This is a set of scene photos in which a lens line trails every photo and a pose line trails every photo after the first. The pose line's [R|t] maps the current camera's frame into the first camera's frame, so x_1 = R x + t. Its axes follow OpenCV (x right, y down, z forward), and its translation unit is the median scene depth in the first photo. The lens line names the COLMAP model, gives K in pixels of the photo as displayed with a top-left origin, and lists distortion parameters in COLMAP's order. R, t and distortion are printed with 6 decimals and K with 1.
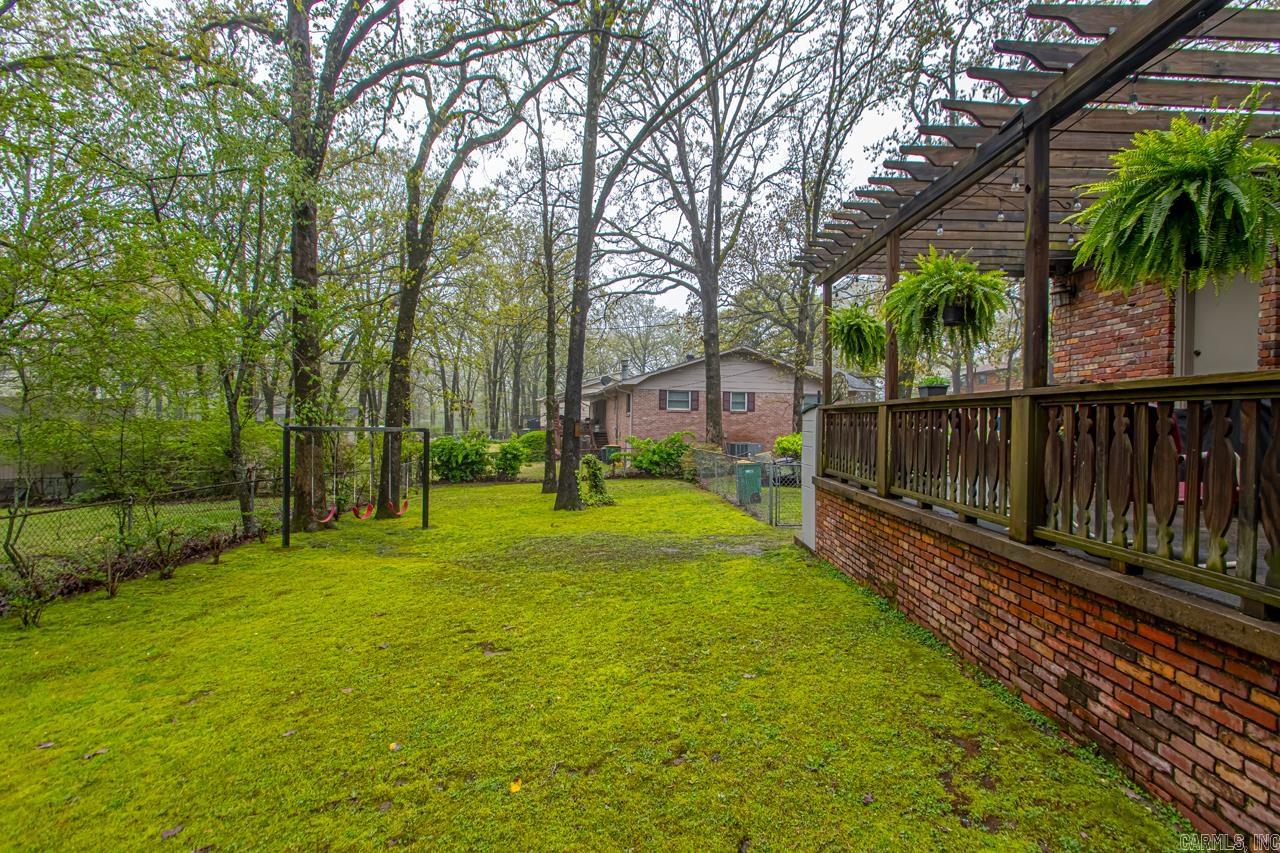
lens RADIAL K [[591.5, 0, 641.2], [0, 591.5, 424.7], [0, 0, 1]] dist [0.010803, -0.003388]
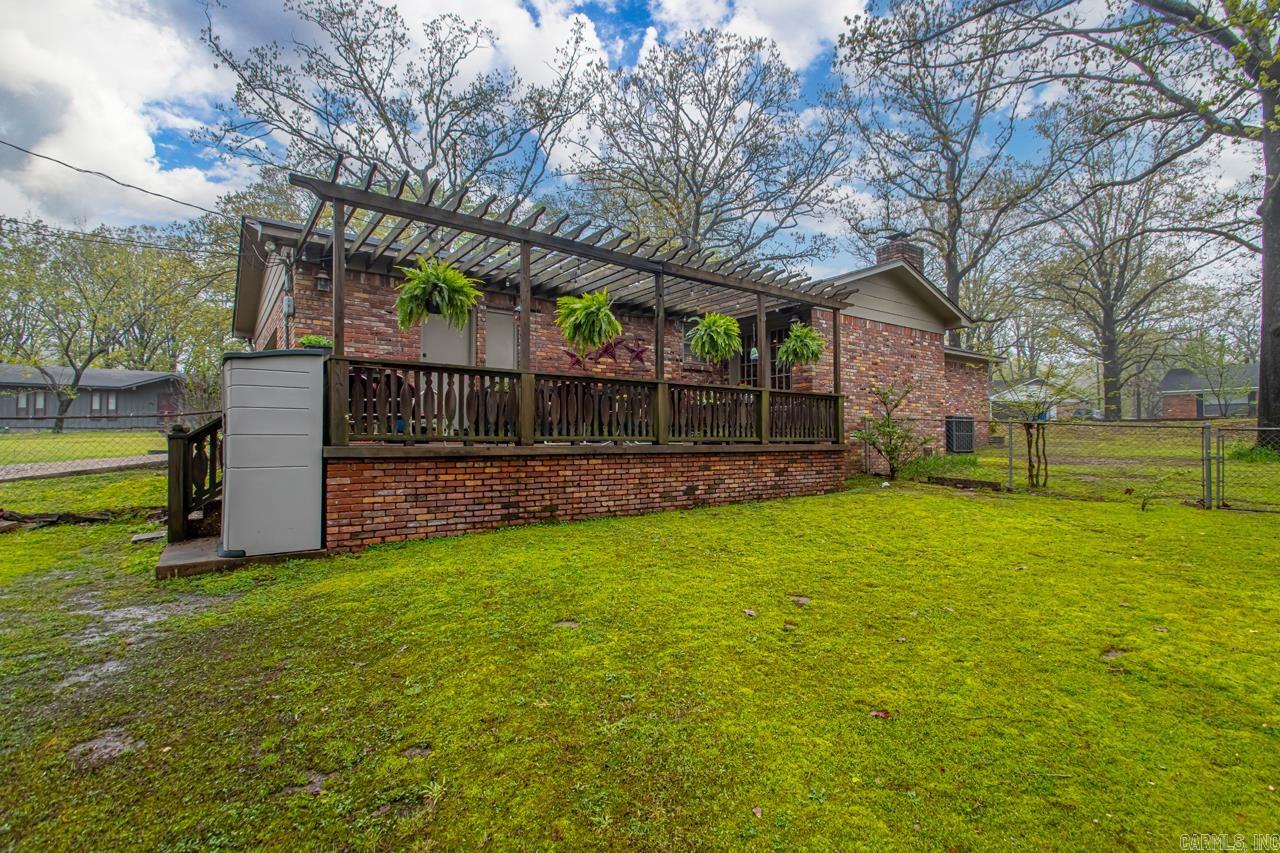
lens RADIAL K [[591.5, 0, 640.7], [0, 591.5, 426.7], [0, 0, 1]] dist [0.010803, -0.003388]
pose [[-0.580190, 0.001806, 0.814479, -1.130985], [-0.003278, 0.999984, -0.004552, 0.126764], [-0.814475, -0.005311, -0.580175, 2.265155]]
